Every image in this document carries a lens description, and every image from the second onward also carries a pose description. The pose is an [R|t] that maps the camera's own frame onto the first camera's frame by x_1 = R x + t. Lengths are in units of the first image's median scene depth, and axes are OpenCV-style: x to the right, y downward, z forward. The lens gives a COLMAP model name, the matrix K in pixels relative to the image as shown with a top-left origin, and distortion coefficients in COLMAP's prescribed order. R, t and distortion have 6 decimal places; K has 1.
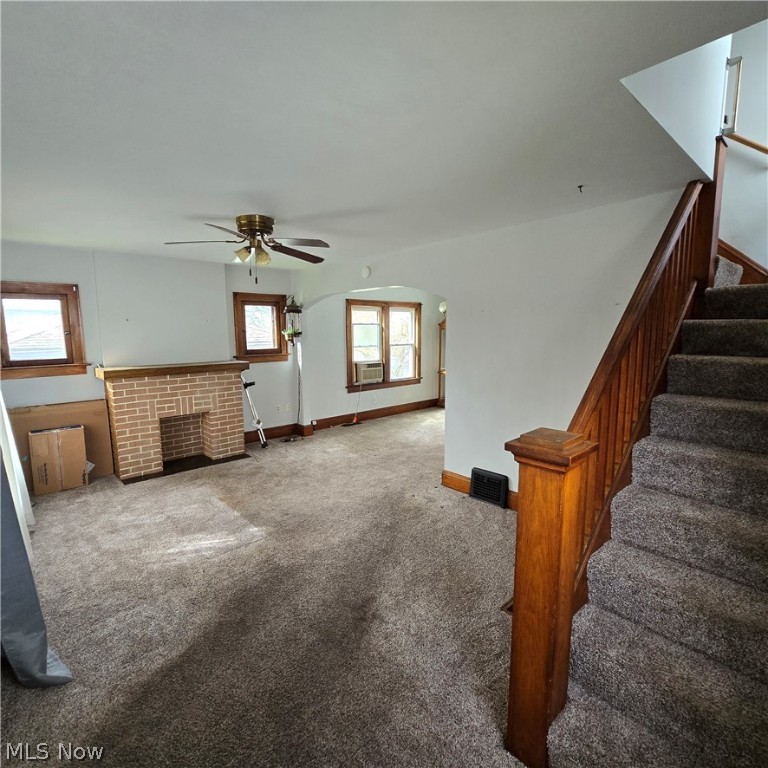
lens RADIAL K [[422.1, 0, 384.0], [0, 422.1, 384.0], [0, 0, 1]] dist [-0.001416, -0.000666]
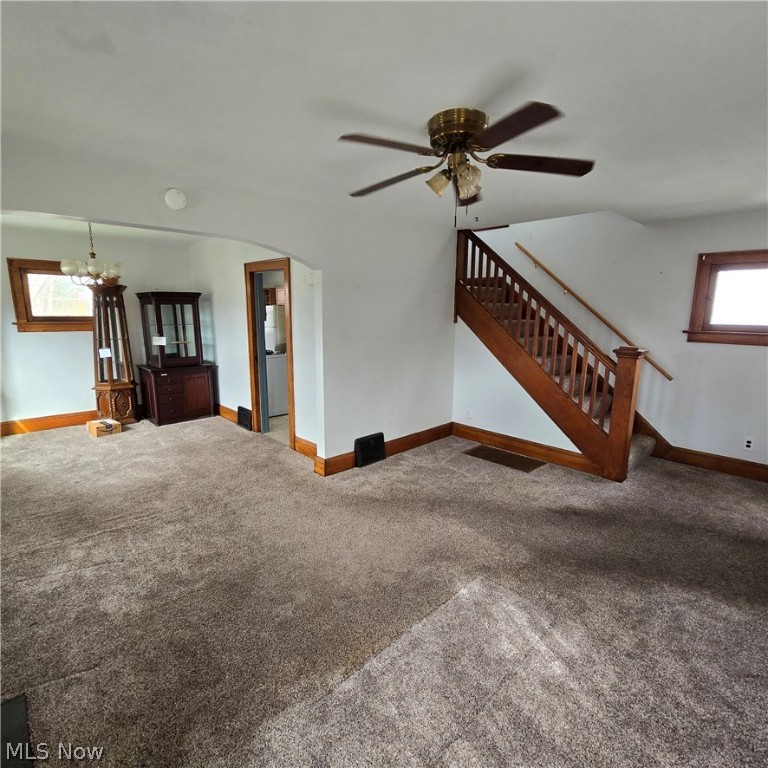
lens RADIAL K [[422.1, 0, 384.0], [0, 422.1, 384.0], [0, 0, 1]] dist [-0.001416, -0.000666]
pose [[-0.004943, -0.169693, 0.985485, -0.730599], [0.134533, 0.976424, 0.168808, -0.087910], [-0.990897, 0.133415, 0.018003, 0.863801]]
